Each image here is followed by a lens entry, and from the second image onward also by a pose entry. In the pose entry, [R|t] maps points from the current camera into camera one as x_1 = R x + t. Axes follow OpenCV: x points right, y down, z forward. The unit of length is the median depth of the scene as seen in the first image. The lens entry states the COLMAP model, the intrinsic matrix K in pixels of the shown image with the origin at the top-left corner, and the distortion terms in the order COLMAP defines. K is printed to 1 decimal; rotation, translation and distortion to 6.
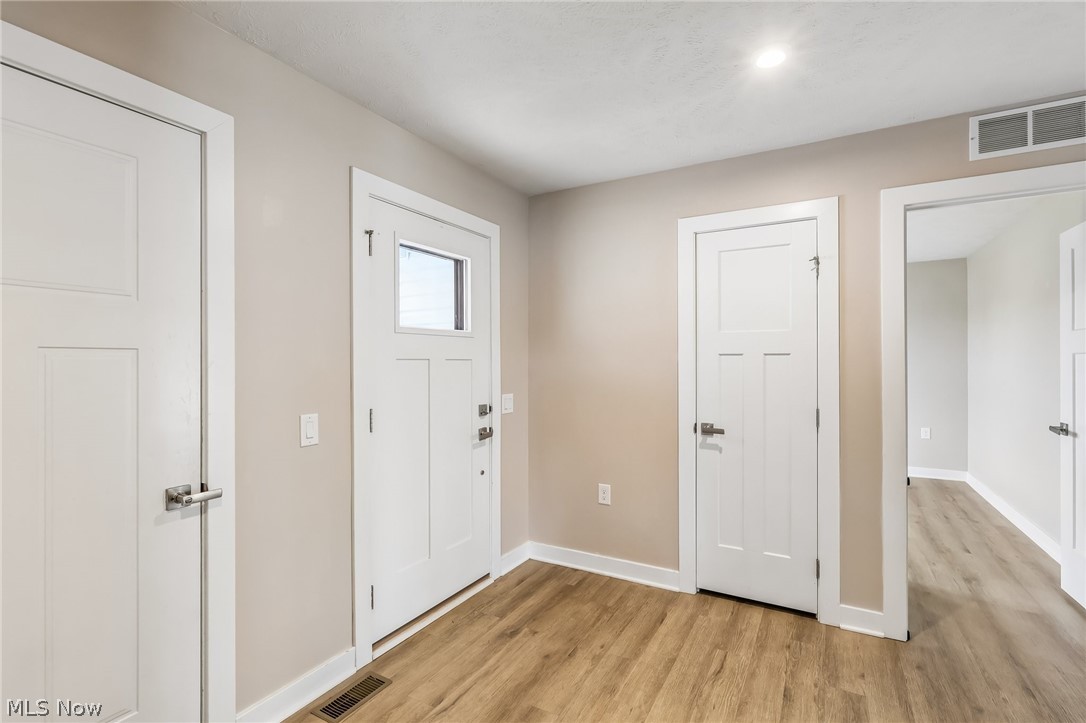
lens RADIAL K [[503.7, 0, 540.8], [0, 503.7, 362.9], [0, 0, 1]] dist [-0.001906, 0.000381]
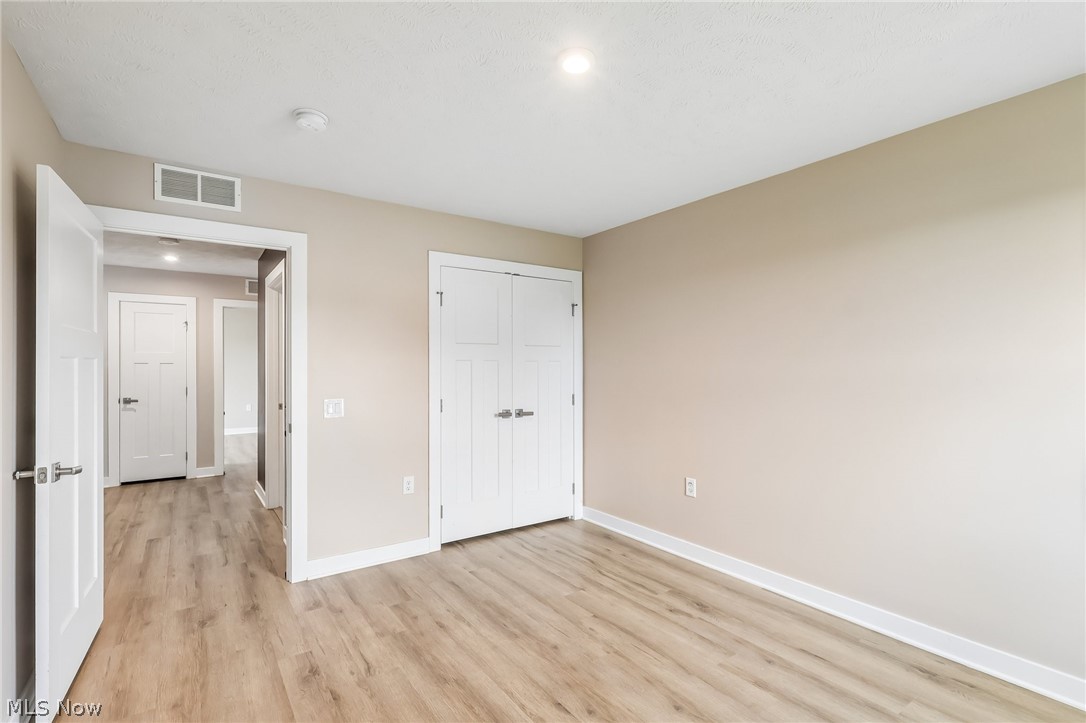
lens RADIAL K [[503.7, 0, 540.8], [0, 503.7, 362.9], [0, 0, 1]] dist [-0.001906, 0.000381]
pose [[0.425060, 0.006005, 0.905145, -0.919842], [-0.000228, 0.999979, -0.006528, -0.005578], [-0.905165, 0.002569, 0.425052, -1.571303]]
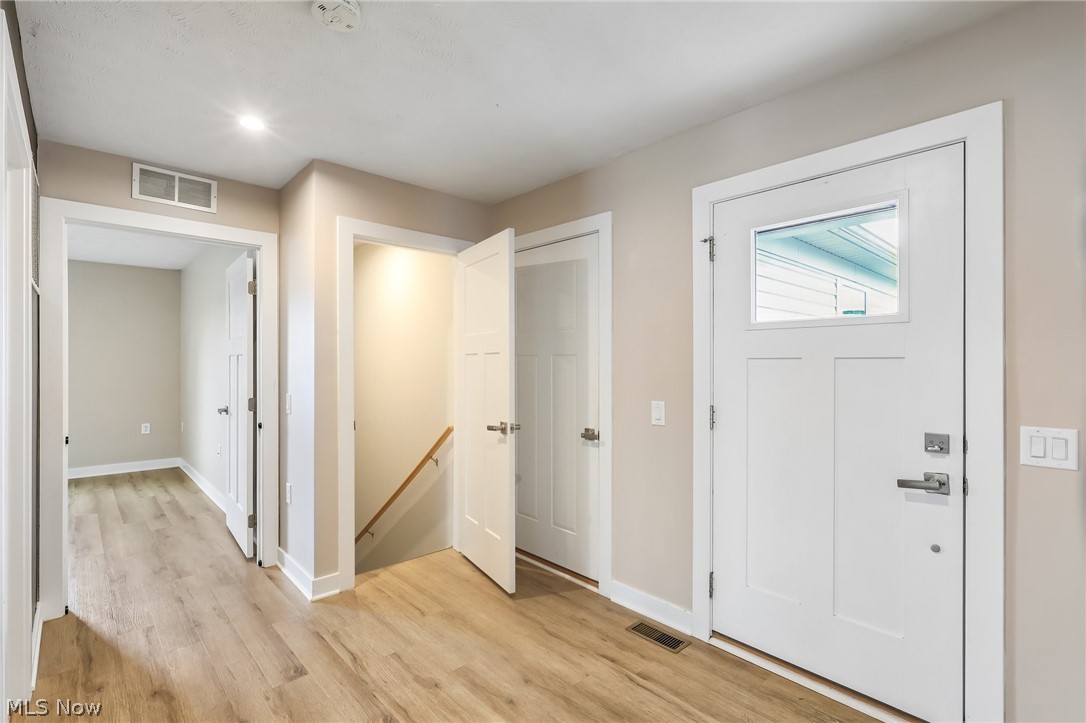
lens RADIAL K [[503.7, 0, 540.8], [0, 503.7, 362.9], [0, 0, 1]] dist [-0.001906, 0.000381]
pose [[-0.299469, 0.006703, -0.954082, 0.741219], [0.001088, 0.999977, 0.006684, -0.005793], [0.954105, 0.000964, -0.299470, 0.930886]]
